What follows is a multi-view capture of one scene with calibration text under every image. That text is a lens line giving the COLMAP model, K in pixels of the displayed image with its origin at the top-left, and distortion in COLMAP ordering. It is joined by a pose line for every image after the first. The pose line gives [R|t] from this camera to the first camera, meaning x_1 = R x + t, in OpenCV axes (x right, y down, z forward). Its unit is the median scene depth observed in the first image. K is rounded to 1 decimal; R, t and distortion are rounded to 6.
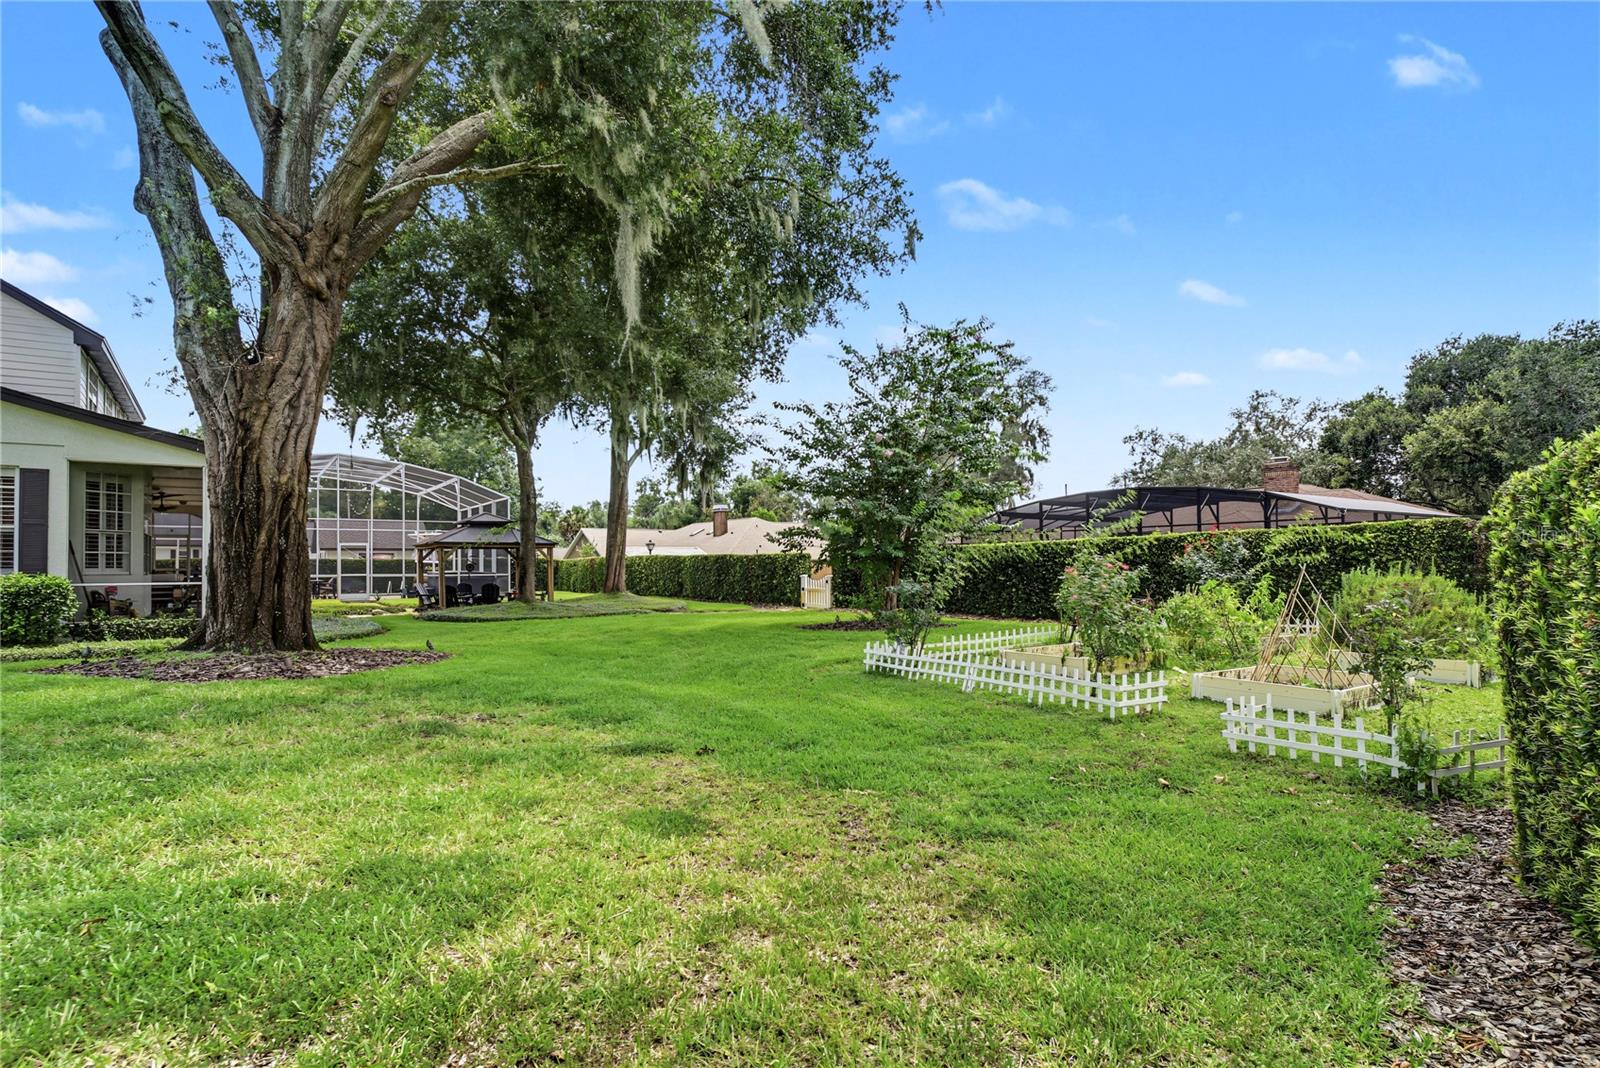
lens RADIAL K [[850.4, 0, 795.7], [0, 850.4, 546.2], [0, 0, 1]] dist [0.015154, 0.002520]
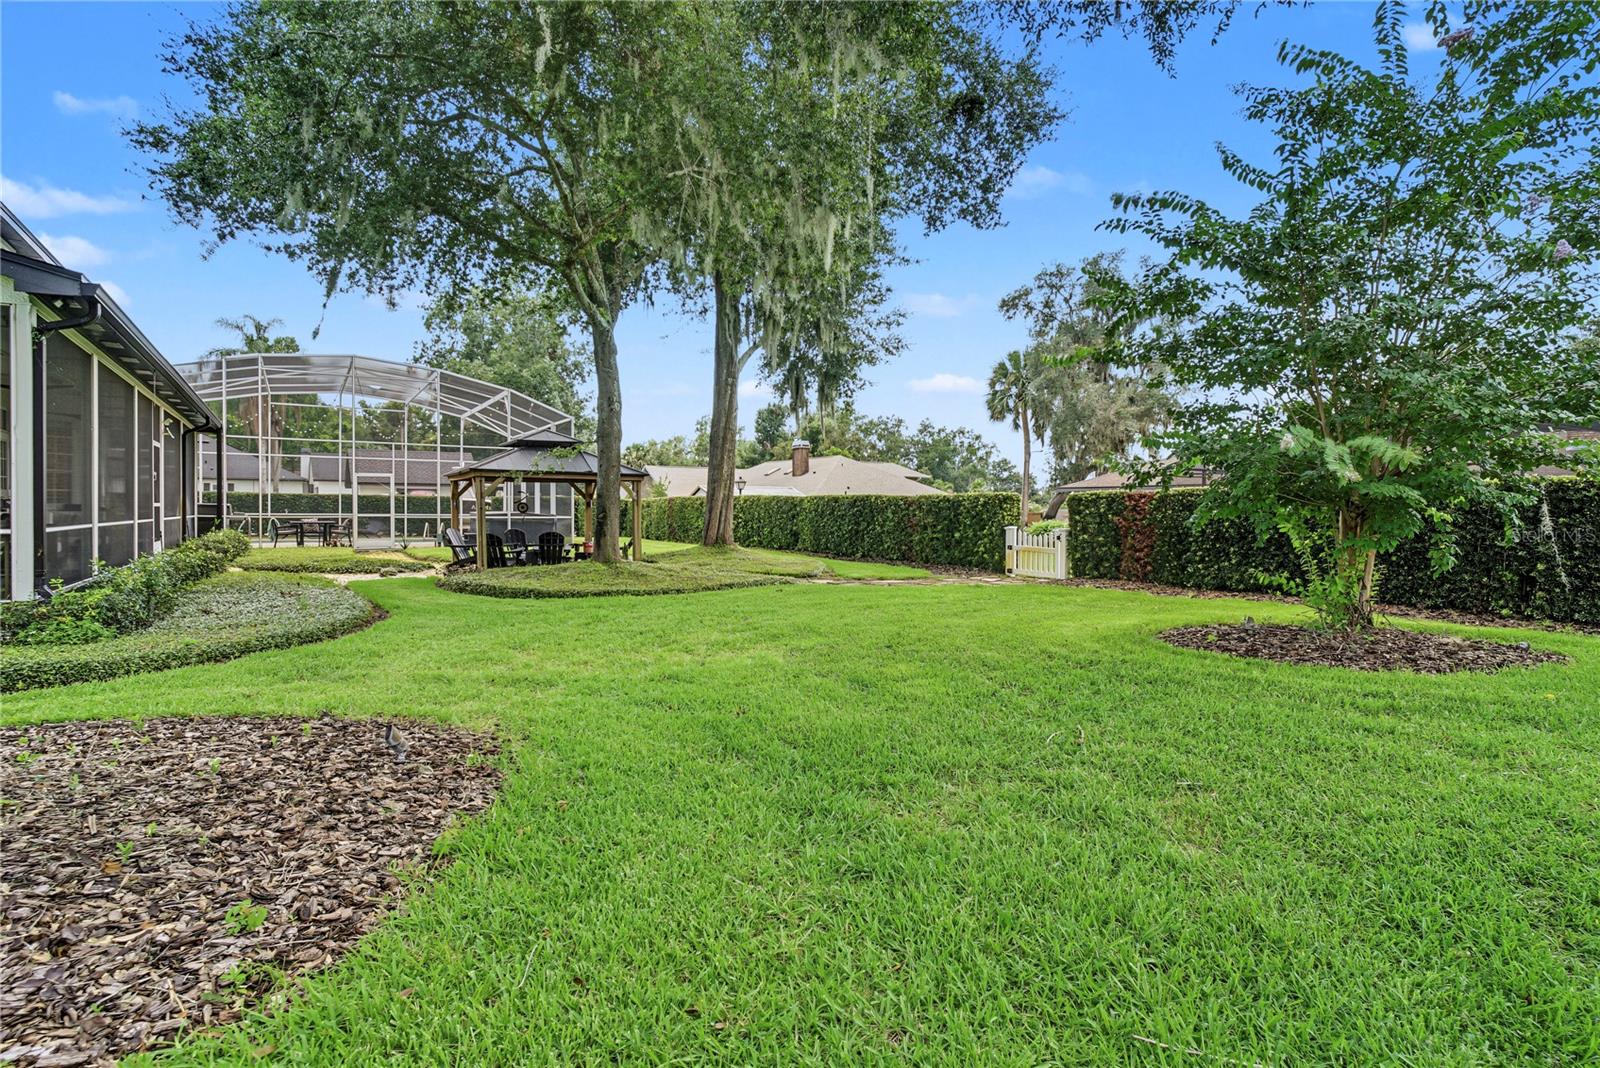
lens RADIAL K [[850.4, 0, 802.9], [0, 850.4, 524.6], [0, 0, 1]] dist [0.015154, 0.002520]
pose [[0.998614, 0.015775, -0.050216, -0.101416], [-0.013717, 0.999062, 0.041072, 0.006000], [0.050816, -0.040326, 0.997894, 0.271944]]
